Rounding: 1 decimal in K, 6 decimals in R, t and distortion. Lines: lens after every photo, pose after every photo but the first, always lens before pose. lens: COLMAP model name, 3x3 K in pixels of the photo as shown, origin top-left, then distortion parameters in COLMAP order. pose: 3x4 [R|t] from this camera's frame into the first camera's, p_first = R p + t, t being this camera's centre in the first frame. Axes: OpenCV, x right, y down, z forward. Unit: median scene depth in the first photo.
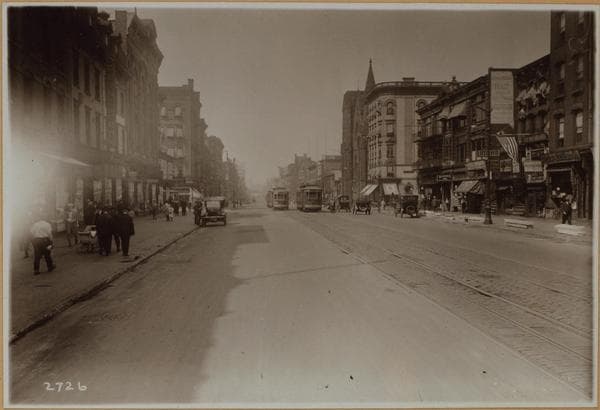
lens RADIAL K [[834.7, 0, 323.9], [0, 834.7, 184.1], [0, 0, 1]] dist [0.157839, -0.006239]
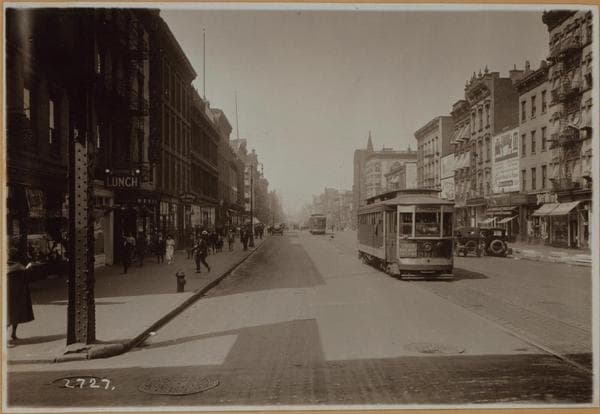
lens RADIAL K [[835.4, 0, 286.2], [0, 835.4, 205.7], [0, 0, 1]] dist [-0.104236, 0.031944]
pose [[0.996111, 0.002371, -0.088071, 0.046074], [-0.002644, 0.999992, -0.002983, -0.011940], [0.088063, 0.003204, 0.996110, -0.601564]]
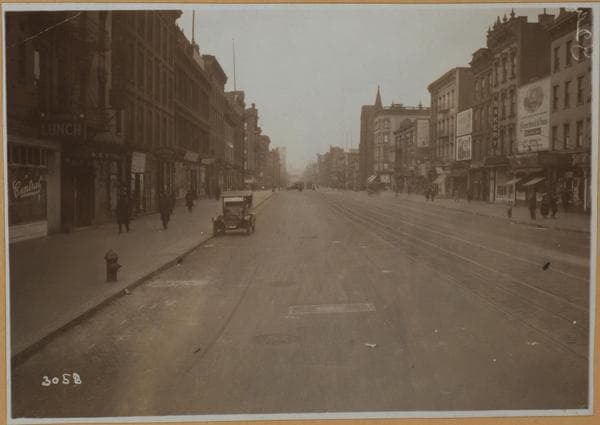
lens RADIAL K [[866.4, 0, 300.0], [0, 866.4, 212.5], [0, 0, 1]] dist [0.015974, 0.050062]
pose [[0.996971, 0.018106, -0.075632, 0.045978], [-0.014213, 0.998562, 0.051697, -0.011571], [0.076459, -0.050466, 0.995795, -0.554904]]
